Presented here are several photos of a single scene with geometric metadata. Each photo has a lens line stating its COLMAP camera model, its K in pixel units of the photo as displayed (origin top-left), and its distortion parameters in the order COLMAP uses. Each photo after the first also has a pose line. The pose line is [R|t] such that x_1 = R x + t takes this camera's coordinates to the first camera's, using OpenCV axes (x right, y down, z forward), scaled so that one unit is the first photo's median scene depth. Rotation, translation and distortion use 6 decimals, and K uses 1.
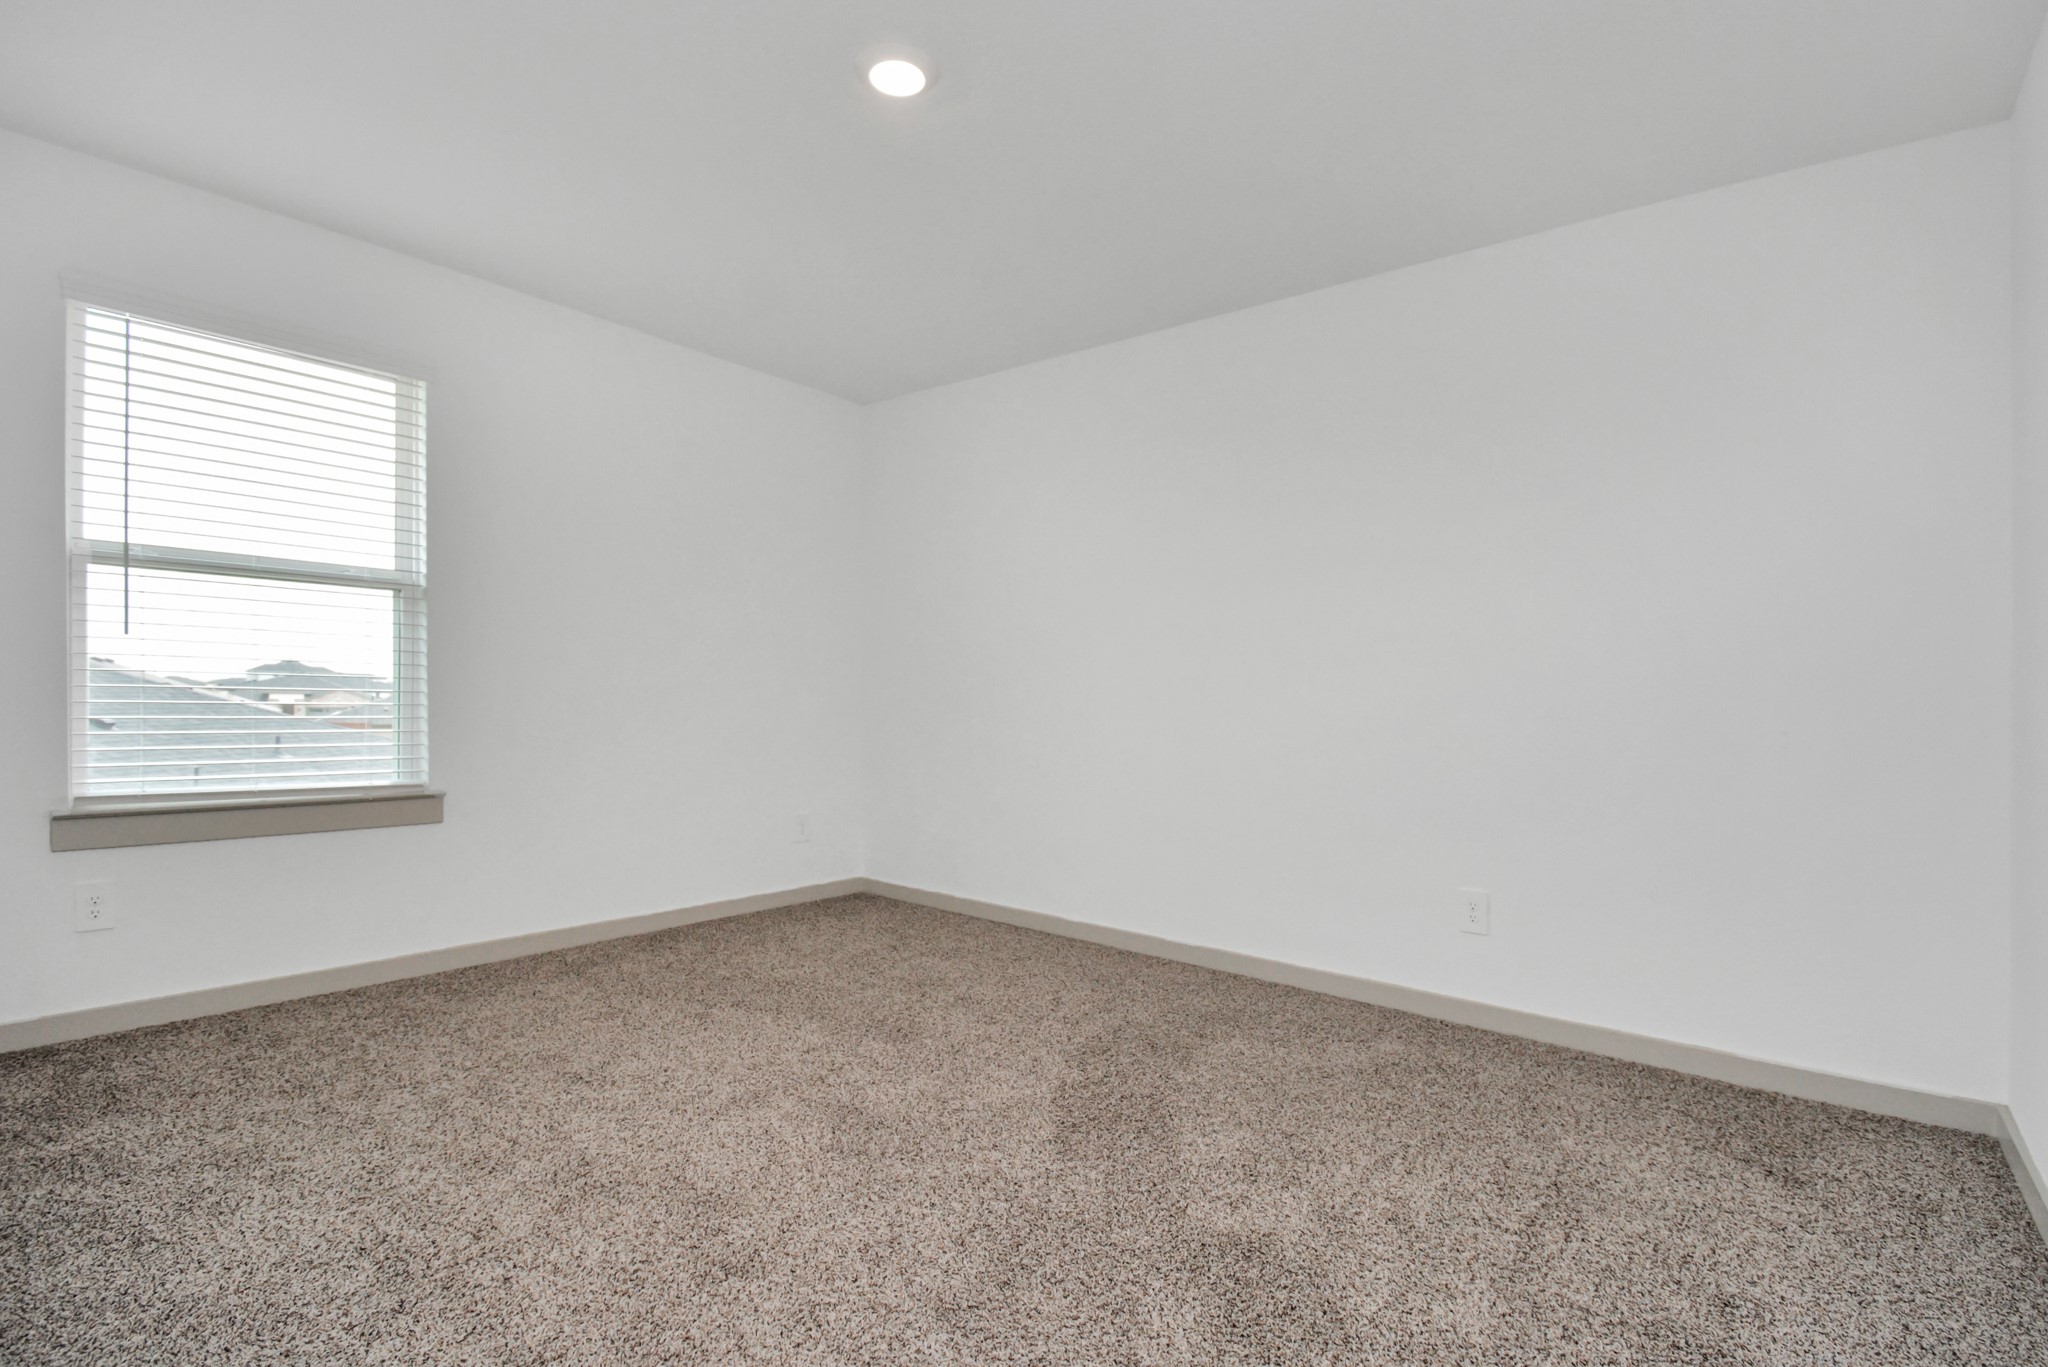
lens RADIAL K [[942.1, 0, 1022.9], [0, 942.1, 704.2], [0, 0, 1]] dist [-0.013276, 0.000015]
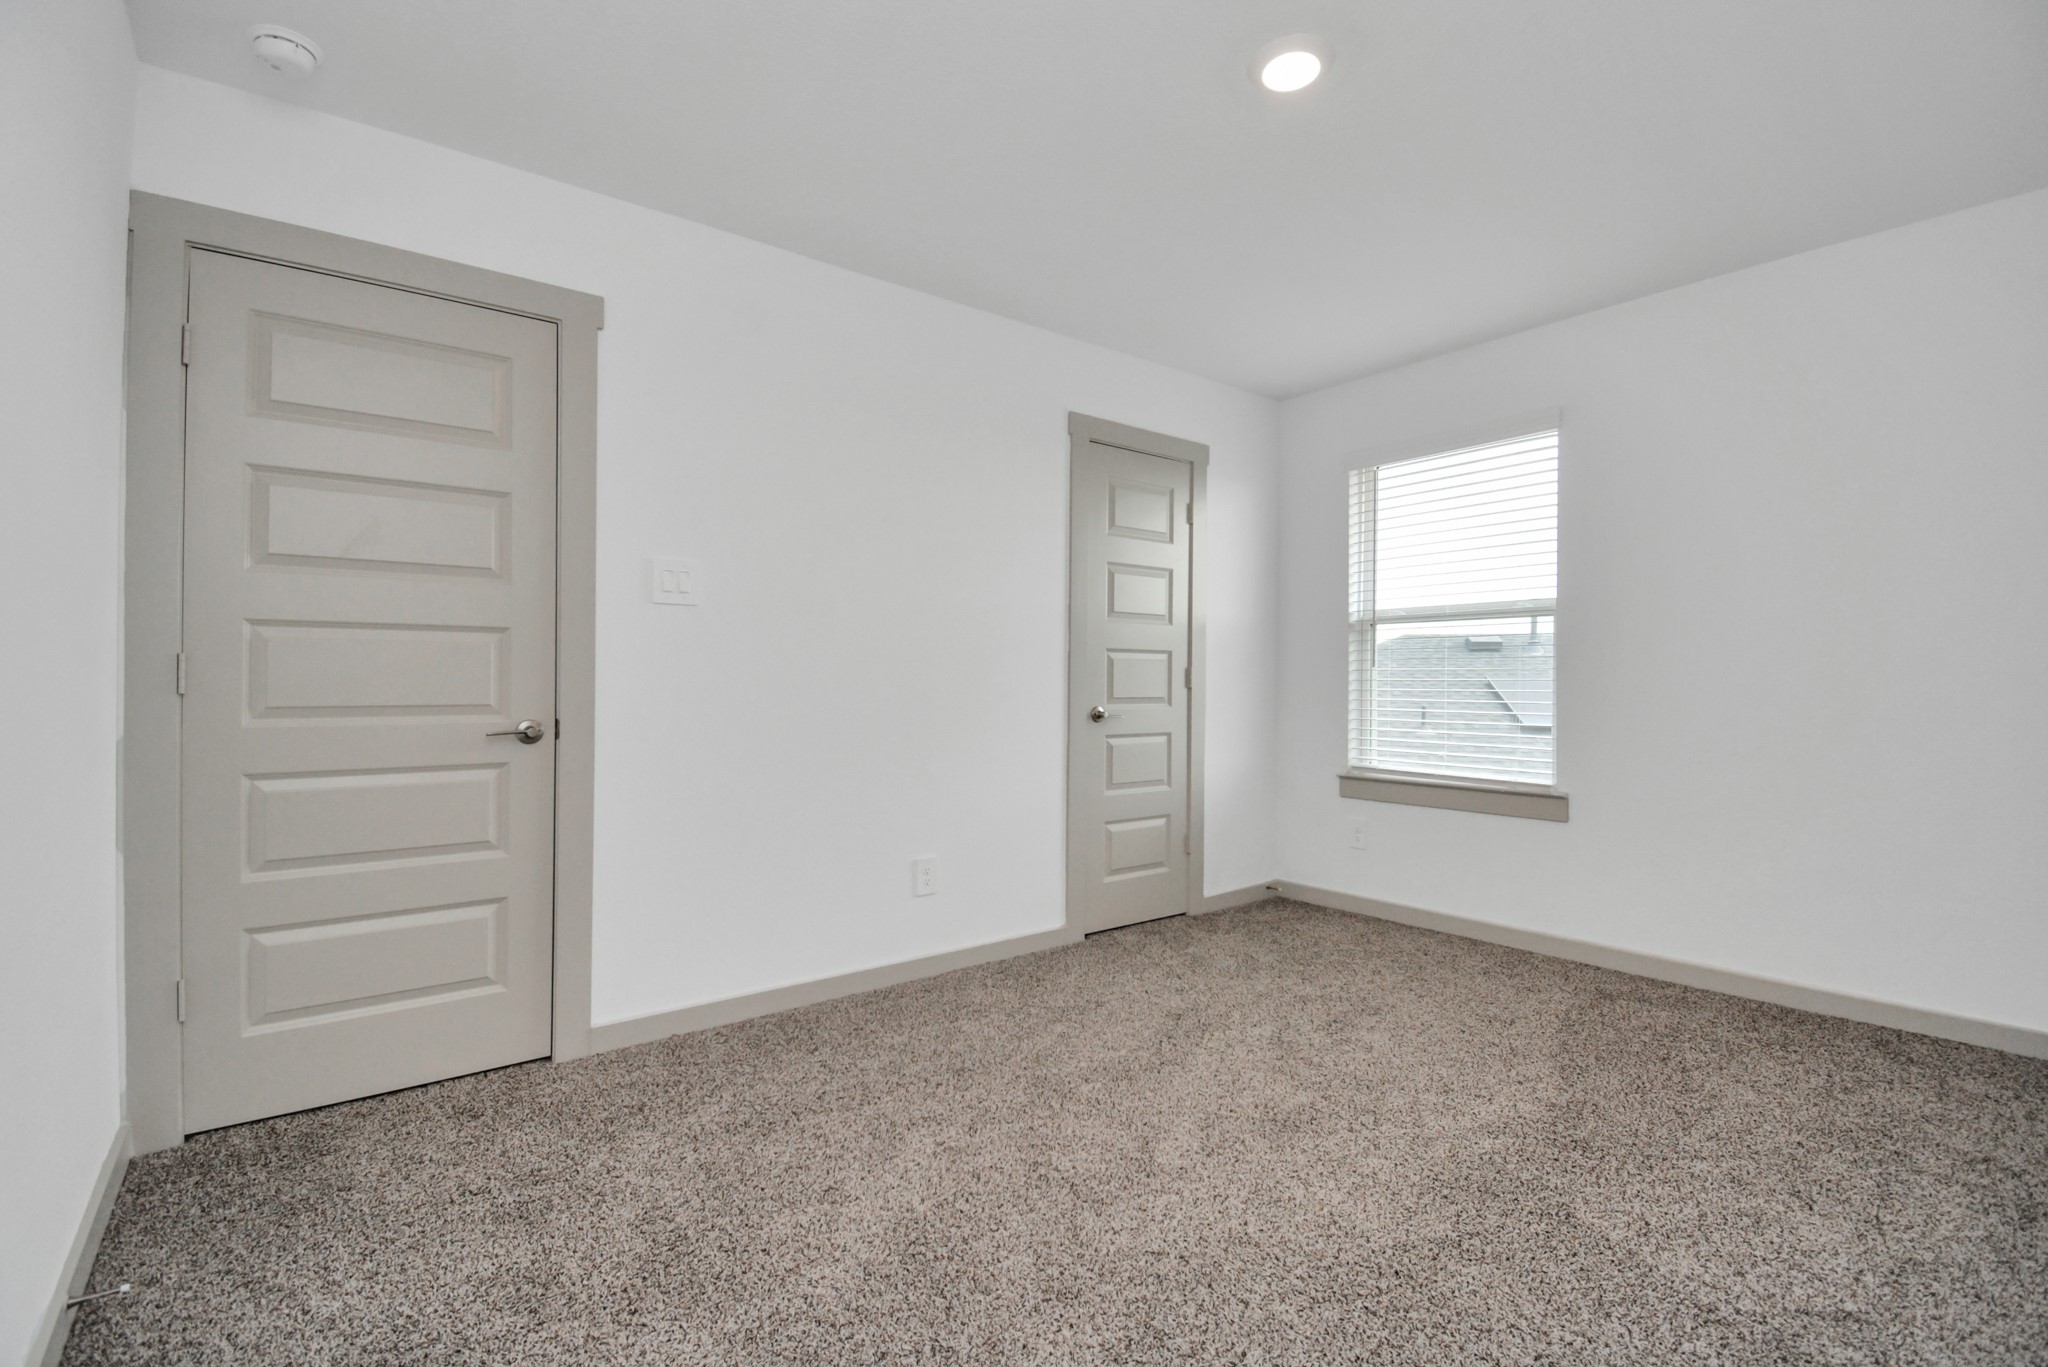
lens RADIAL K [[942.1, 0, 1021.2], [0, 942.1, 676.9], [0, 0, 1]] dist [-0.013276, 0.000015]
pose [[-0.239254, -0.021821, -0.970712, 0.703916], [-0.006453, 0.999761, -0.020884, -0.019773], [0.970935, 0.001267, -0.239338, 0.757371]]
